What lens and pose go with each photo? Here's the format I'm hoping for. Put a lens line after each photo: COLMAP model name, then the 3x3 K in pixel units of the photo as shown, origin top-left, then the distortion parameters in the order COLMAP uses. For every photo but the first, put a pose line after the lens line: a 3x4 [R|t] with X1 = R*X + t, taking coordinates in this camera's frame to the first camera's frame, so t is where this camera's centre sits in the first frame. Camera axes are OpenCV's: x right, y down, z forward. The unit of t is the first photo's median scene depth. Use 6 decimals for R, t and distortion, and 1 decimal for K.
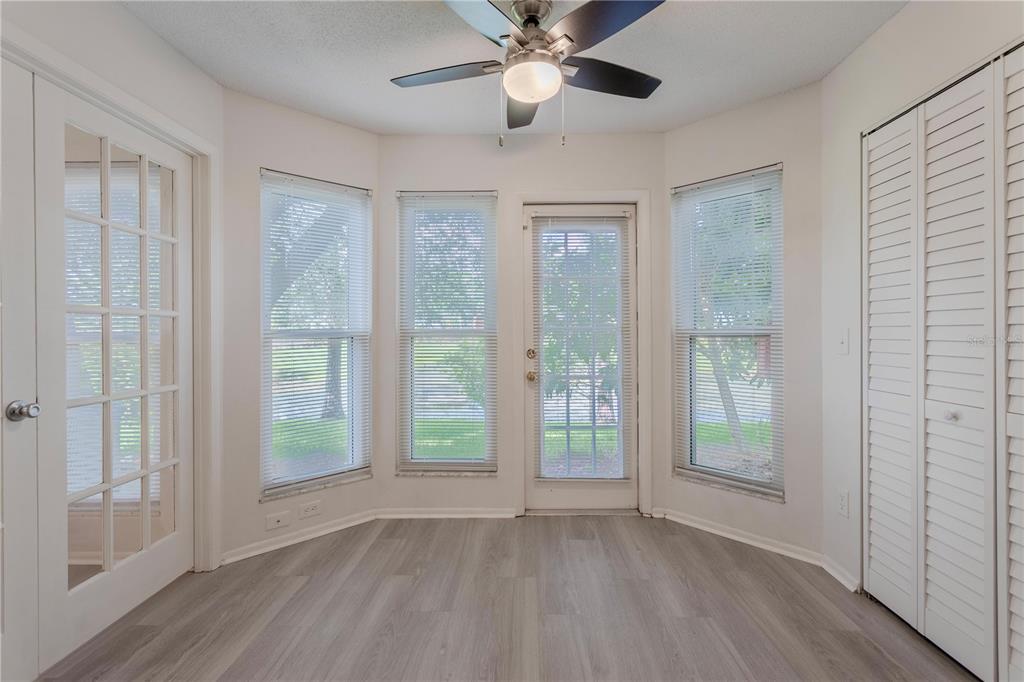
lens RADIAL K [[491.7, 0, 514.7], [0, 491.7, 335.4], [0, 0, 1]] dist [0.000088, 0.000443]
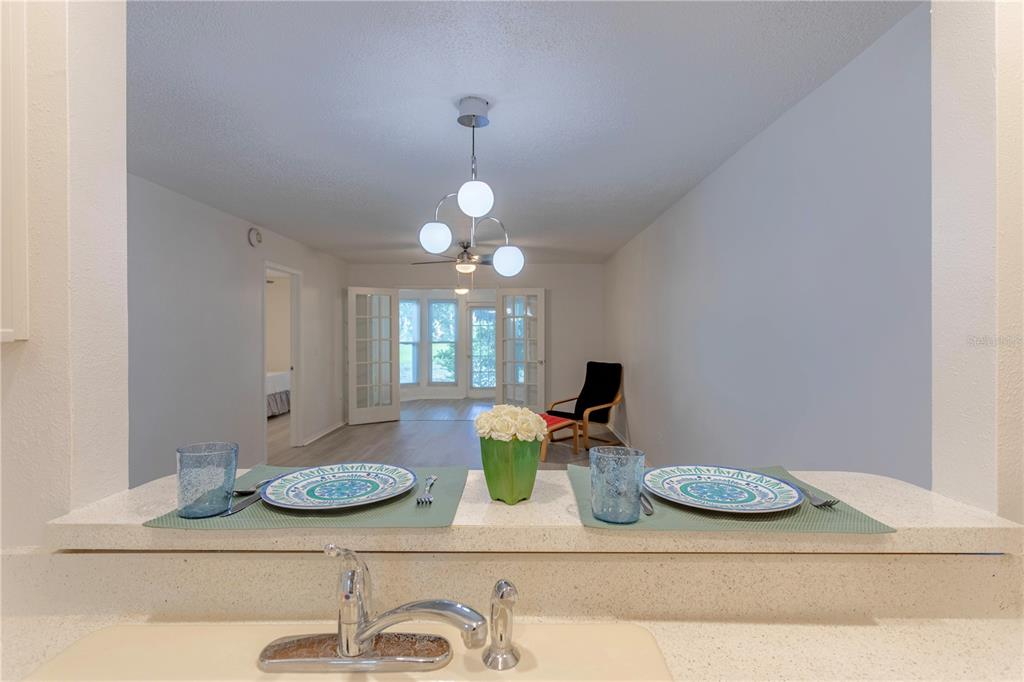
lens RADIAL K [[491.7, 0, 514.7], [0, 491.7, 335.4], [0, 0, 1]] dist [0.000088, 0.000443]
pose [[0.999778, 0.001250, 0.021023, 0.279133], [-0.001222, 0.999998, -0.001337, -0.050369], [-0.021025, 0.001311, 0.999778, -2.324907]]
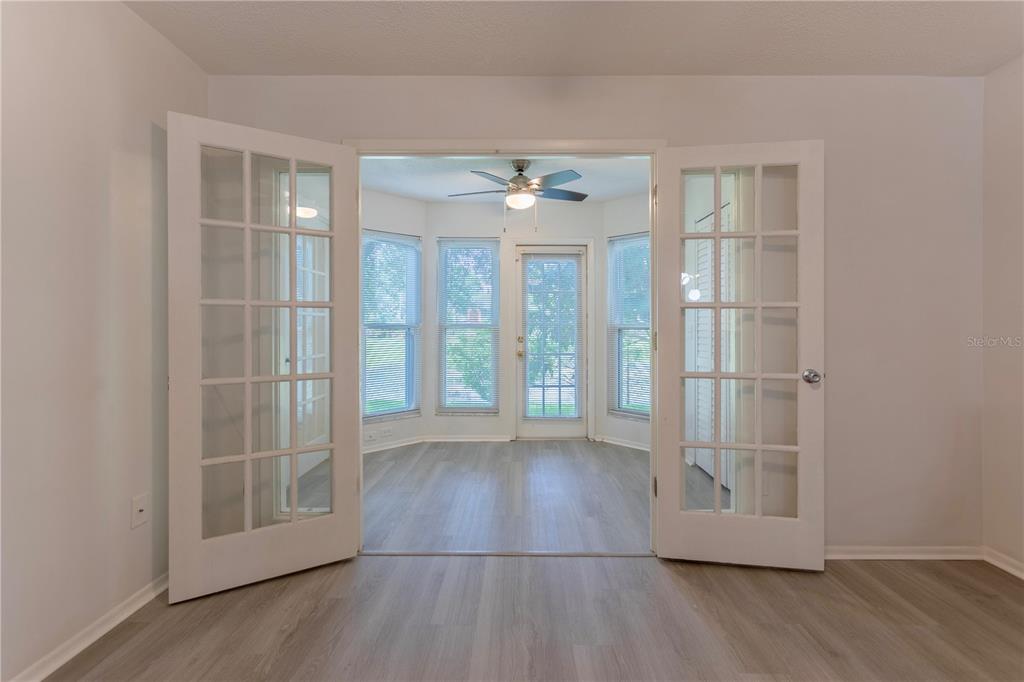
lens RADIAL K [[491.7, 0, 514.7], [0, 491.7, 335.4], [0, 0, 1]] dist [0.000088, 0.000443]
pose [[0.999874, 0.004893, 0.015093, -0.009410], [-0.005087, 0.999905, 0.012848, 0.003781], [-0.015029, -0.012924, 0.999804, -0.606852]]
